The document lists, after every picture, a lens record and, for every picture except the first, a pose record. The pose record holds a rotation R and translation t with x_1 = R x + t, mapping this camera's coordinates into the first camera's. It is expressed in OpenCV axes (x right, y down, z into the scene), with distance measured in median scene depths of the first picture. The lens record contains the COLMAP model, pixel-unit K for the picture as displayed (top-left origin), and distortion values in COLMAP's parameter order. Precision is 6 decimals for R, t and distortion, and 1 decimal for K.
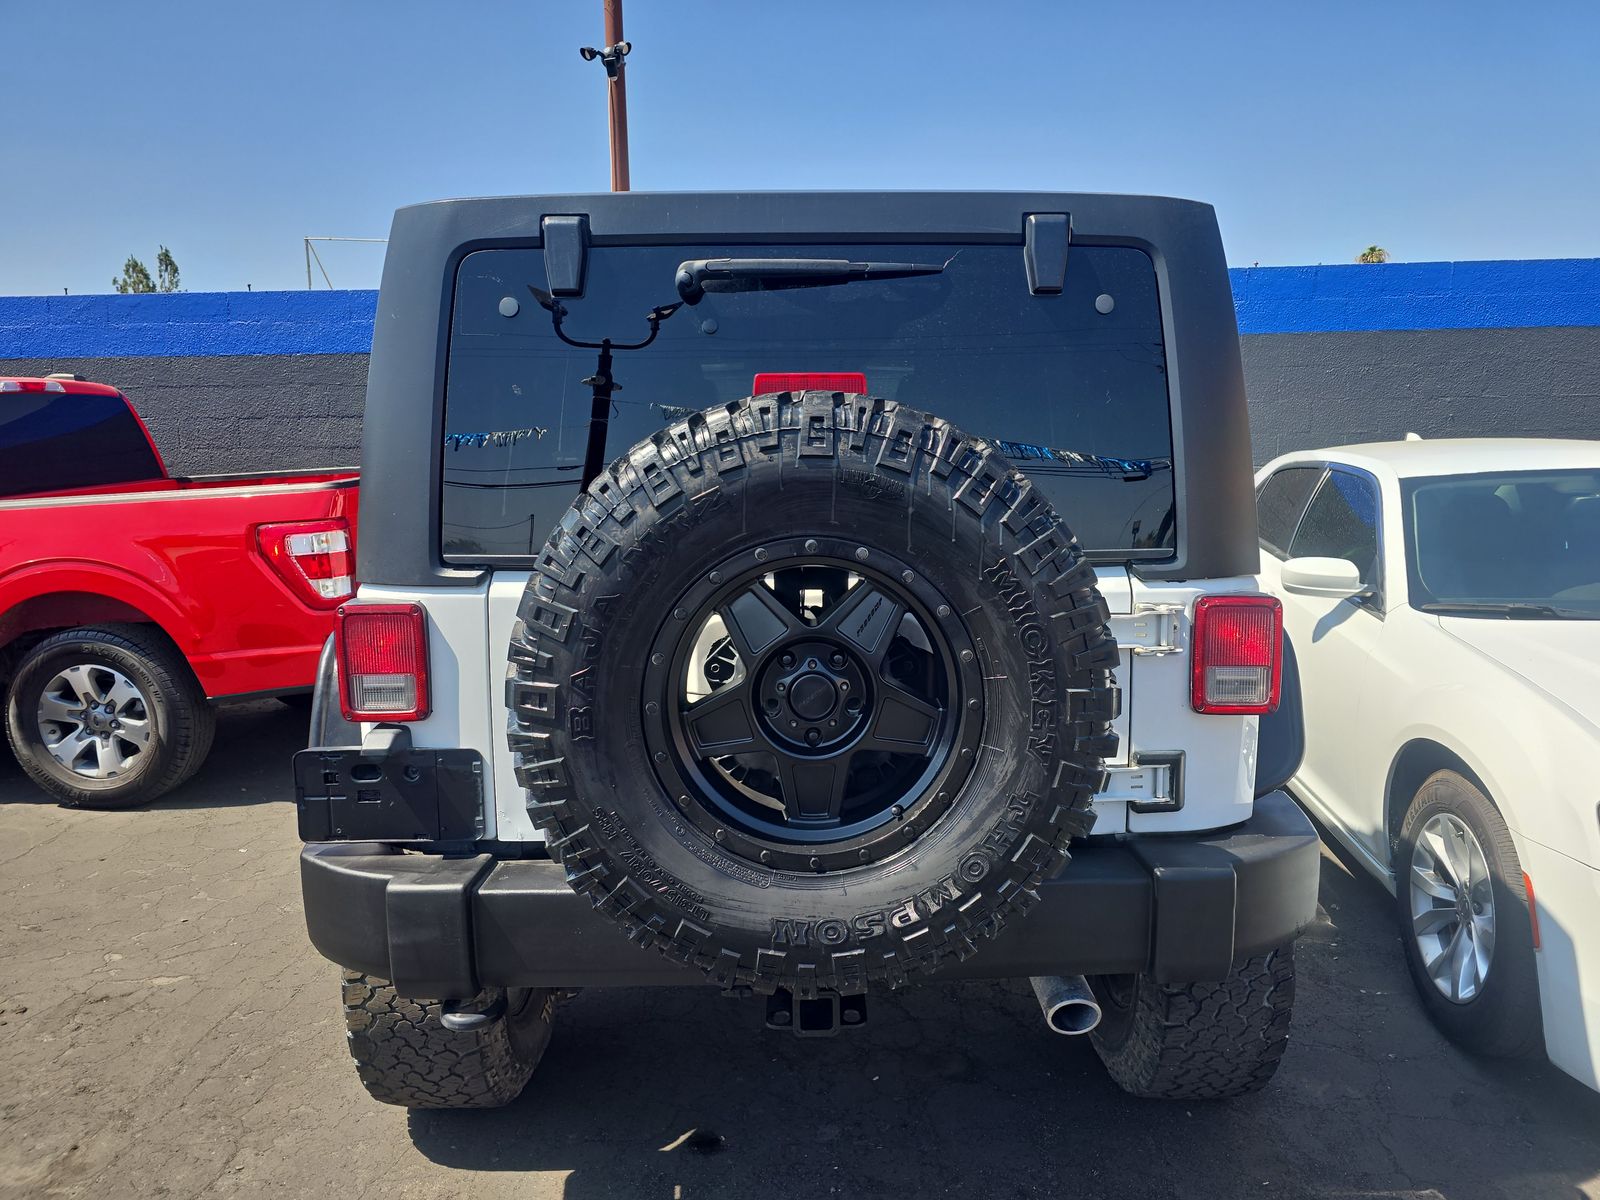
lens RADIAL K [[1094.8, 0, 776.5], [0, 1094.8, 595.7], [0, 0, 1]] dist [0.082401, -0.074325]
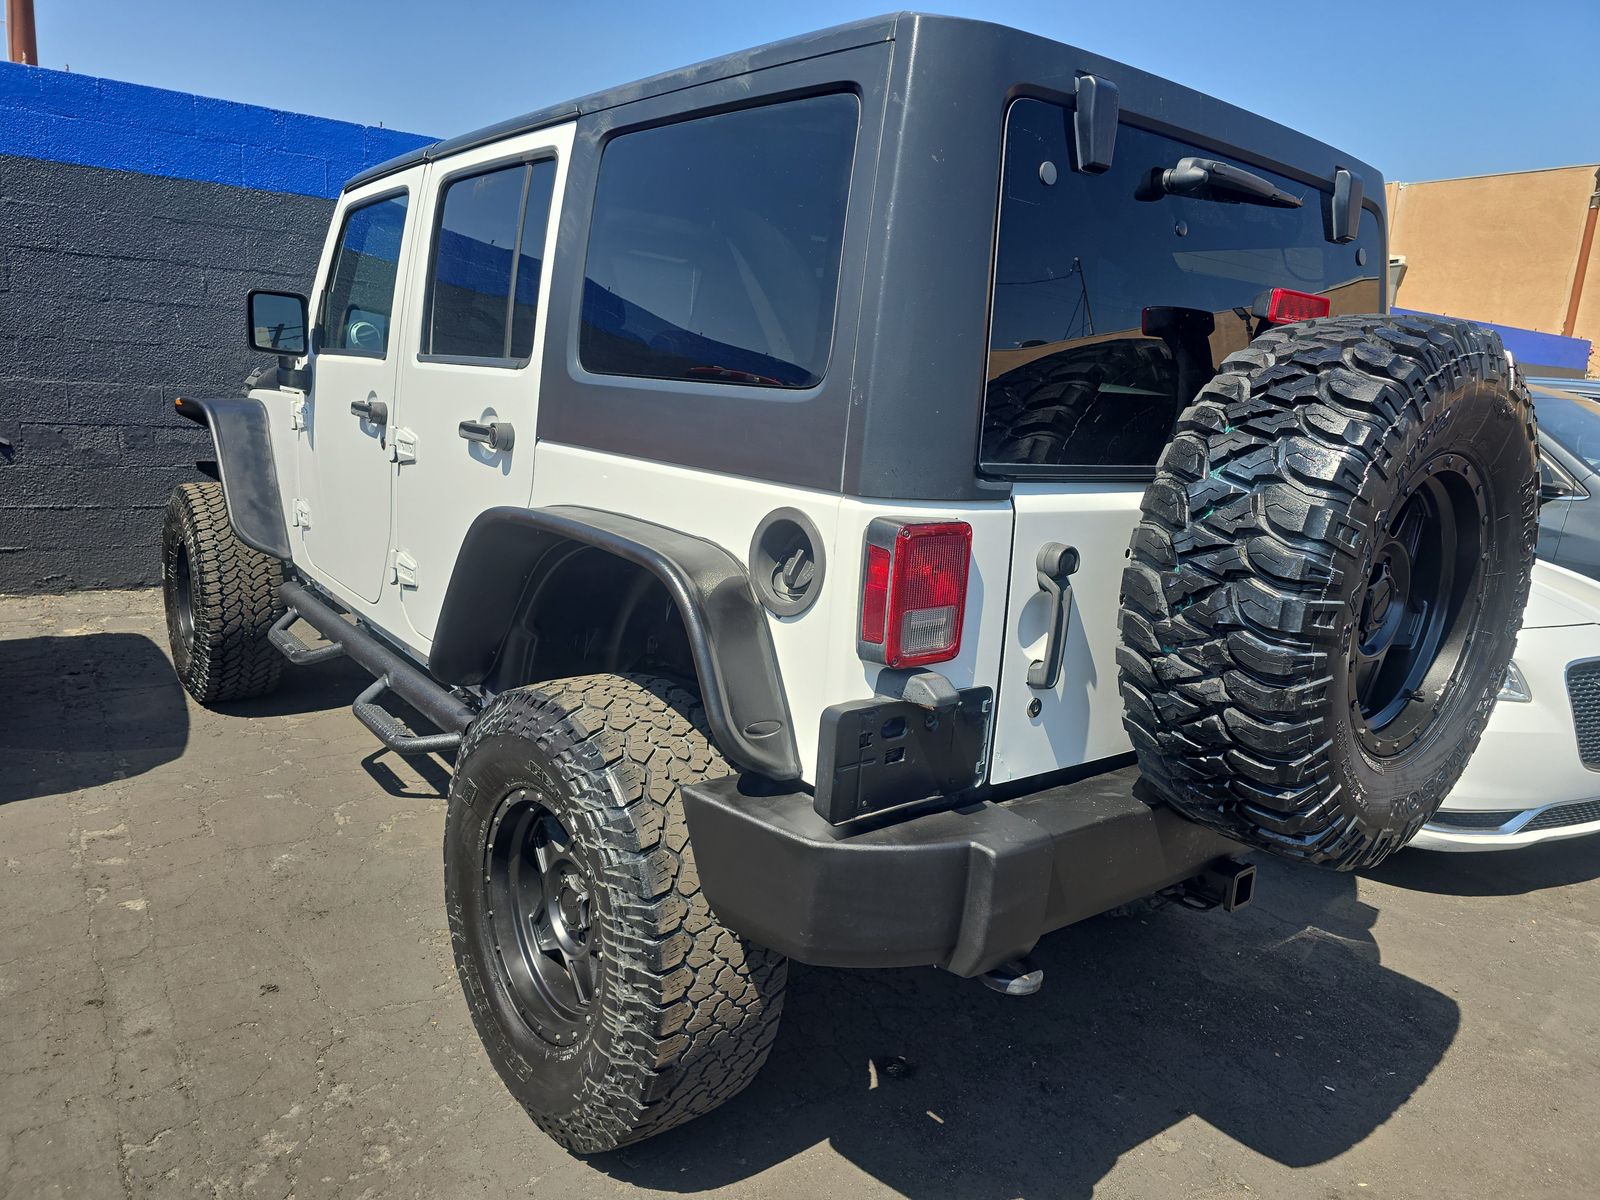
lens RADIAL K [[1094.8, 0, 776.5], [0, 1094.8, 595.7], [0, 0, 1]] dist [0.082401, -0.074325]
pose [[0.774413, -0.061430, 0.629691, -0.958296], [0.006245, 0.995969, 0.089482, -0.012245], [-0.632649, -0.065363, 0.771675, 0.439117]]
